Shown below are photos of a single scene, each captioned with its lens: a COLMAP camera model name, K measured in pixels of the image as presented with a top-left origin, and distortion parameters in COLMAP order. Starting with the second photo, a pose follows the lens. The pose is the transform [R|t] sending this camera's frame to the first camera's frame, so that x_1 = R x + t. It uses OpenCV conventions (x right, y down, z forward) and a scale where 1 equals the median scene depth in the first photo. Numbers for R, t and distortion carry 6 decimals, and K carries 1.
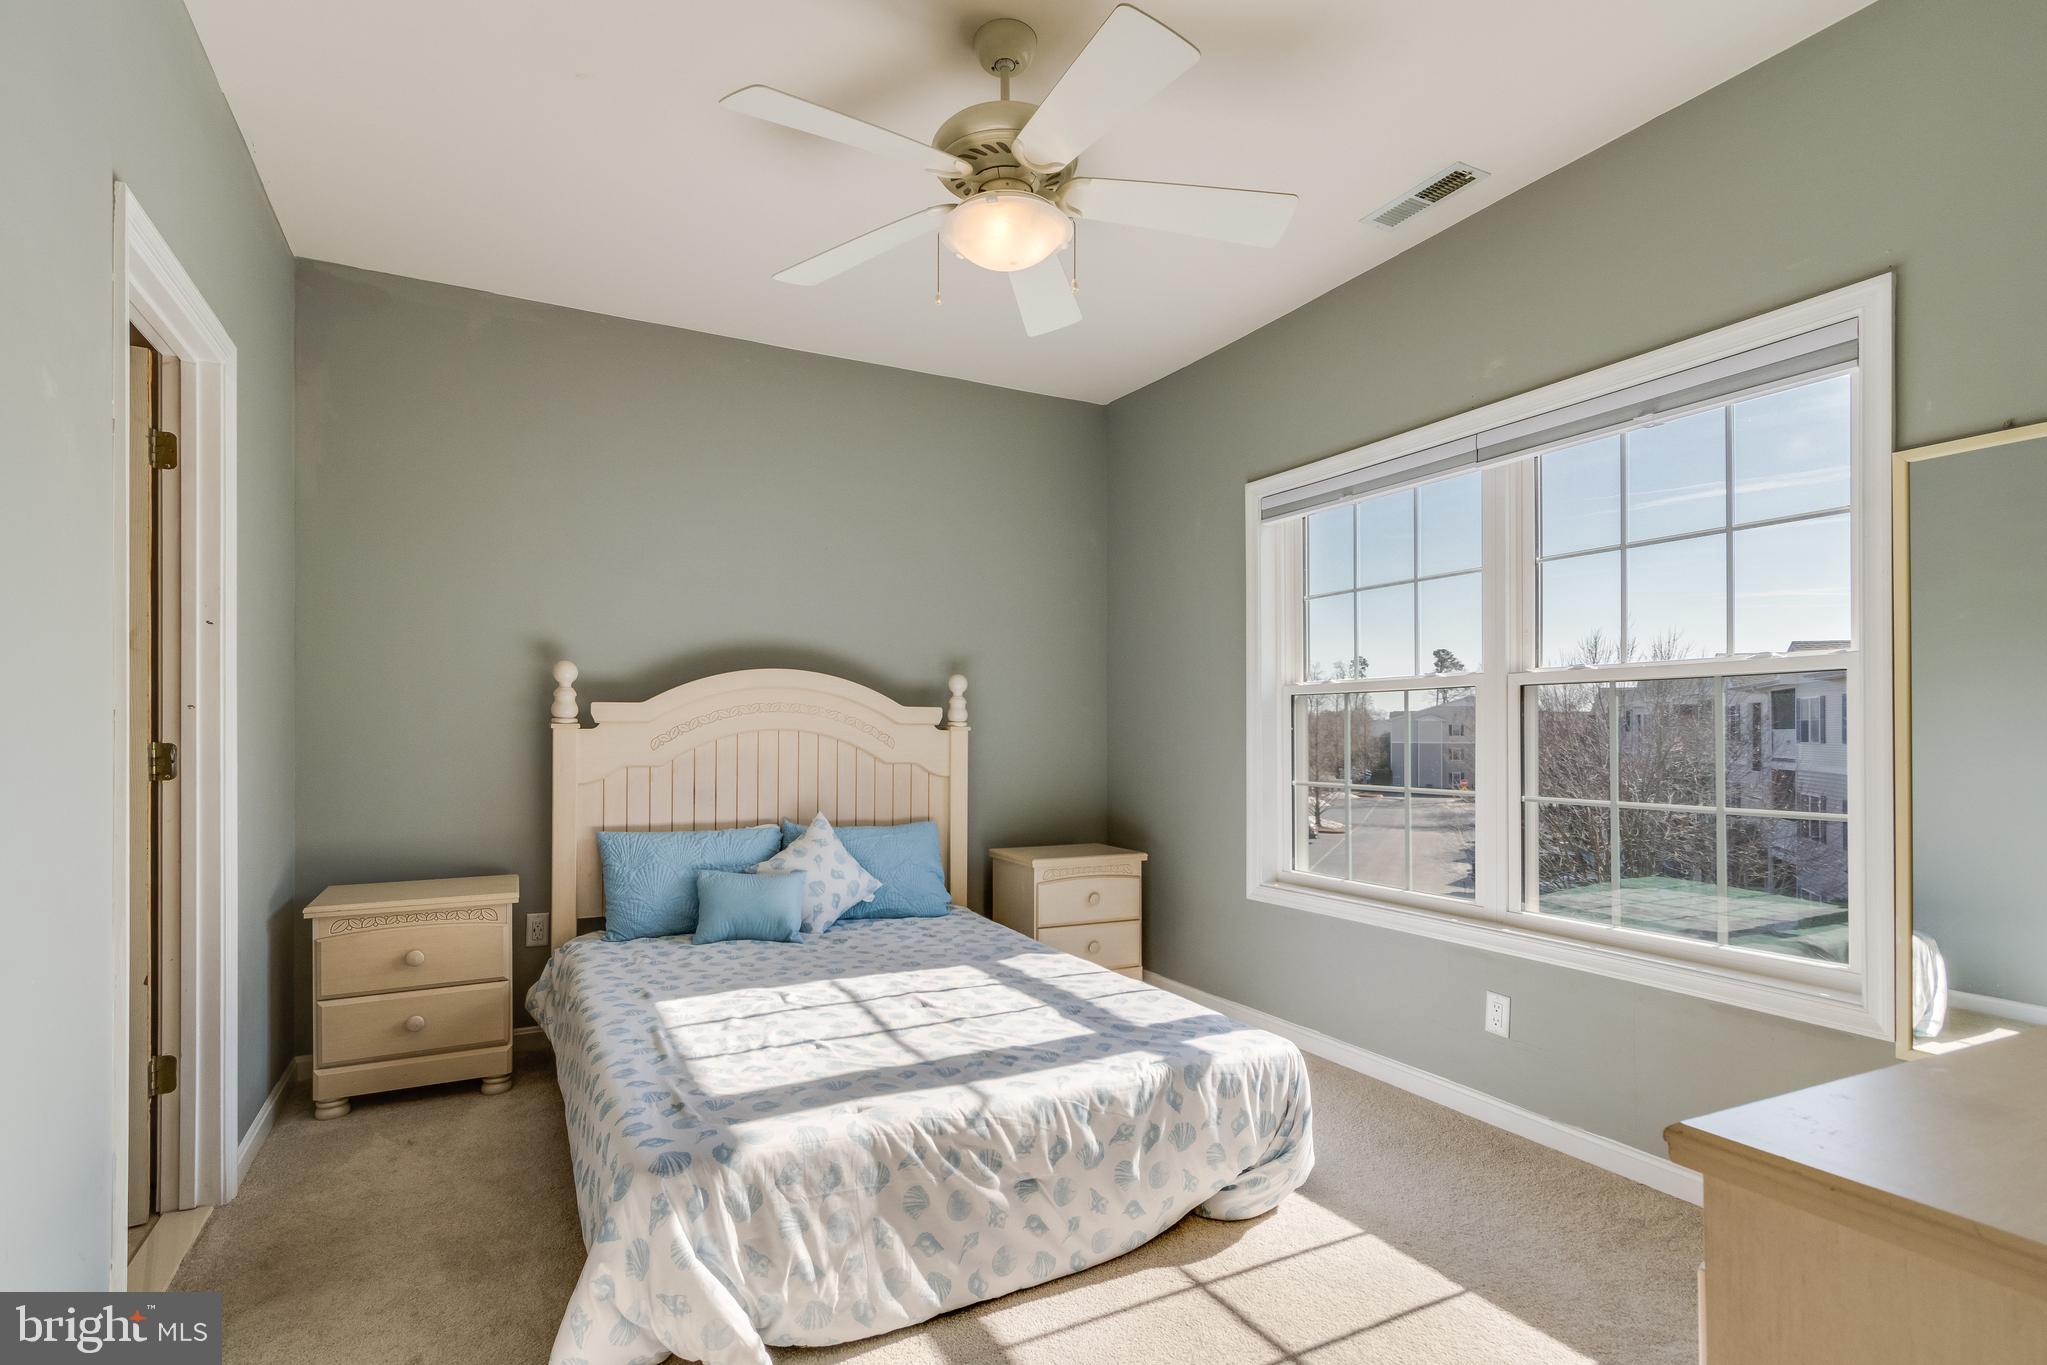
lens RADIAL K [[974.3, 0, 1005.3], [0, 974.3, 721.6], [0, 0, 1]] dist [0.012454, 0.000385]
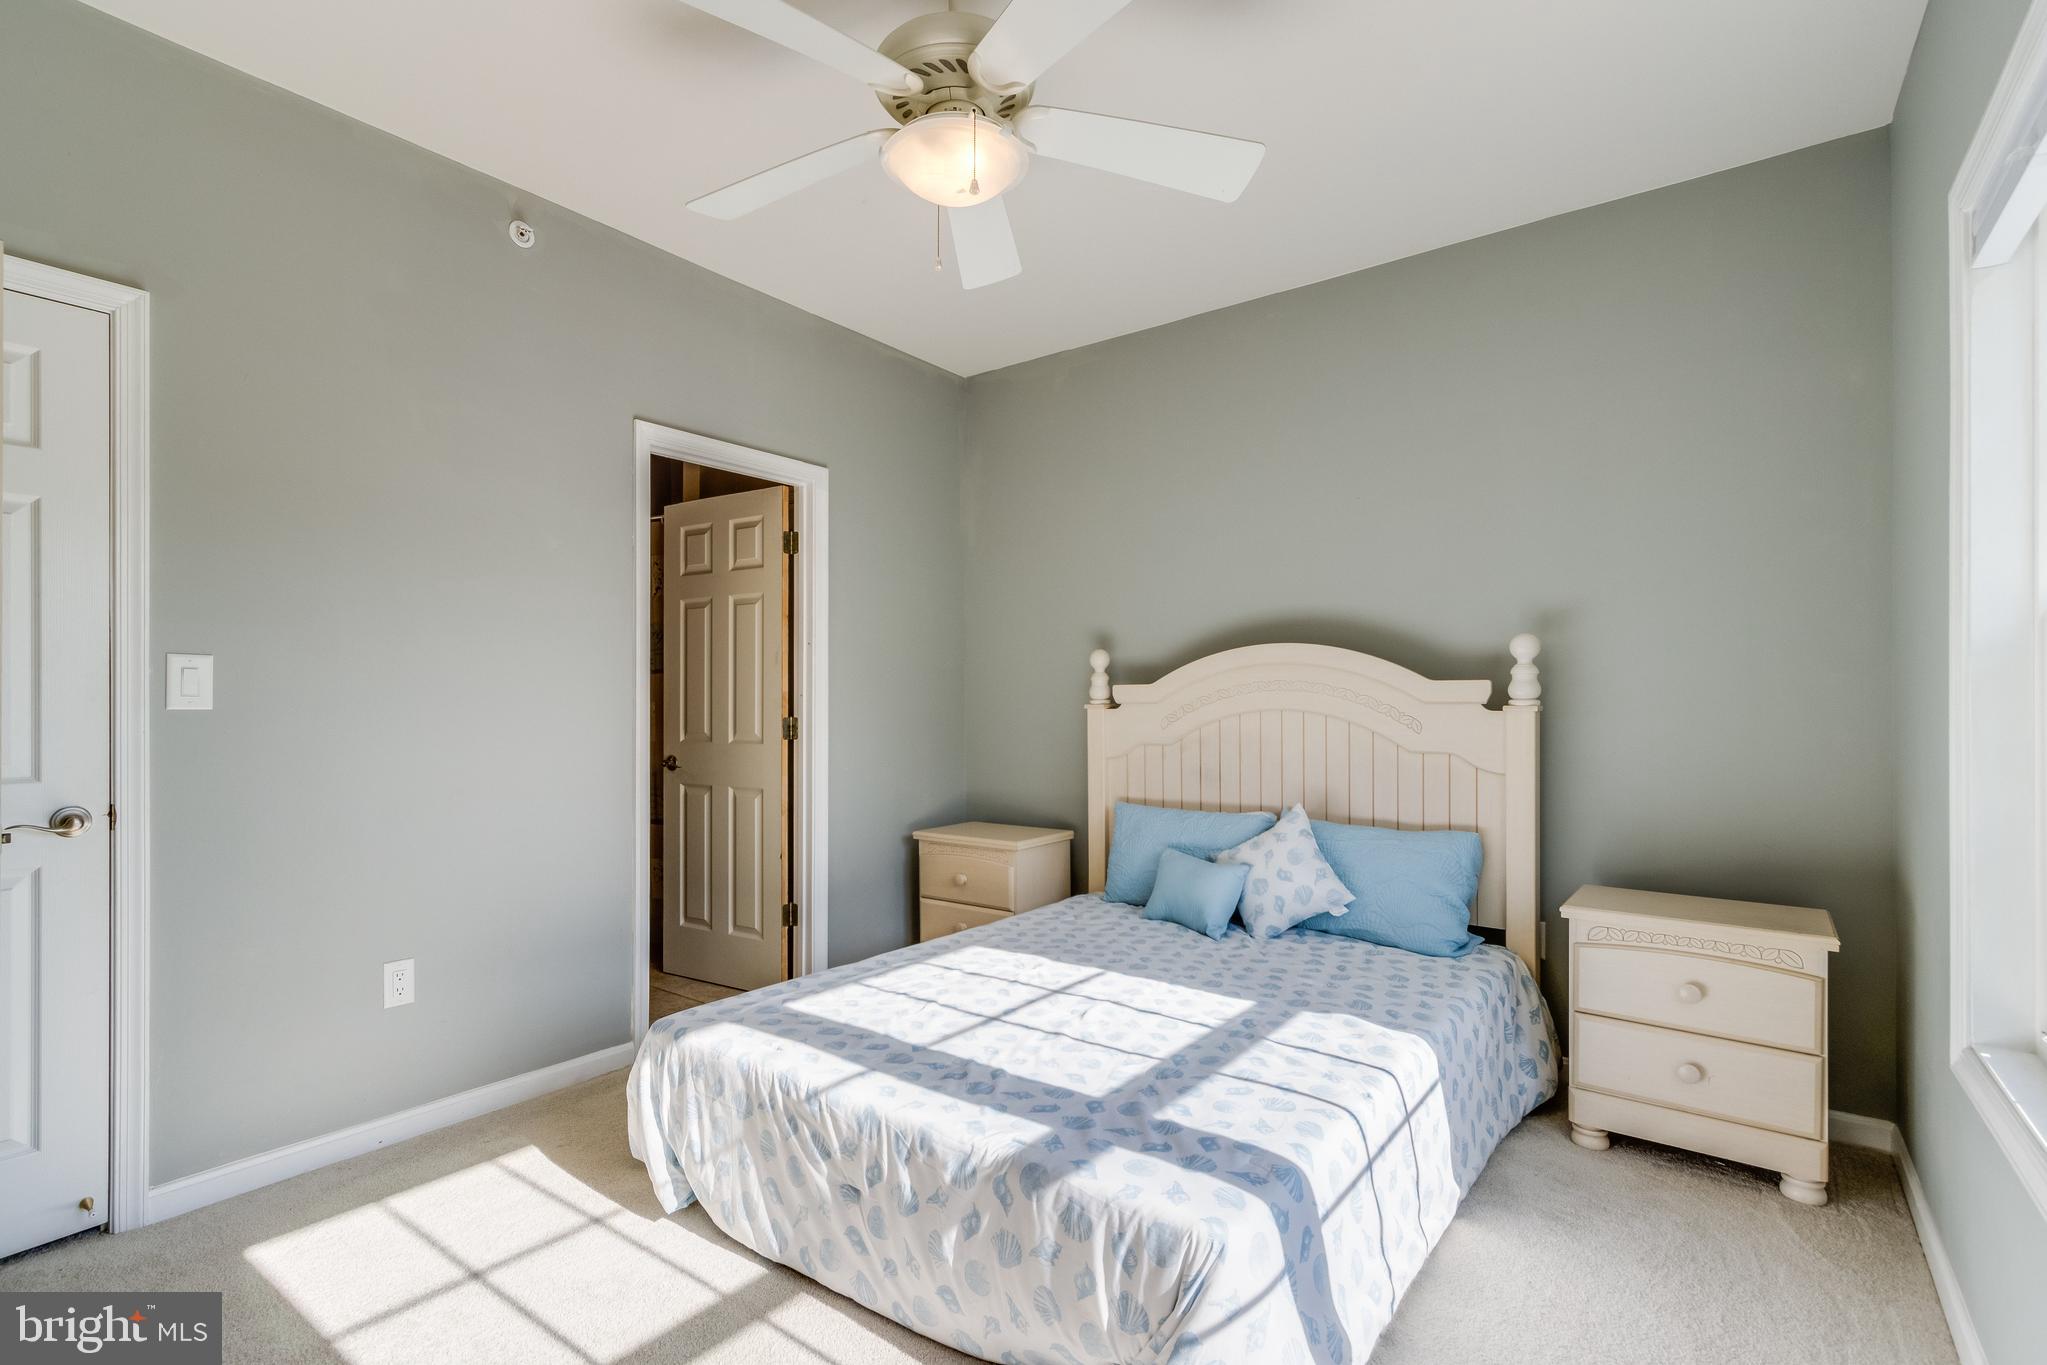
lens RADIAL K [[975.0, 0, 1014.0], [0, 975.0, 698.2], [0, 0, 1]] dist [0.010790, 0.001111]
pose [[0.415380, -0.009594, -0.909597, 0.780037], [0.007684, 0.999946, -0.007038, 0.003118], [0.909616, -0.004066, 0.415431, 0.614631]]
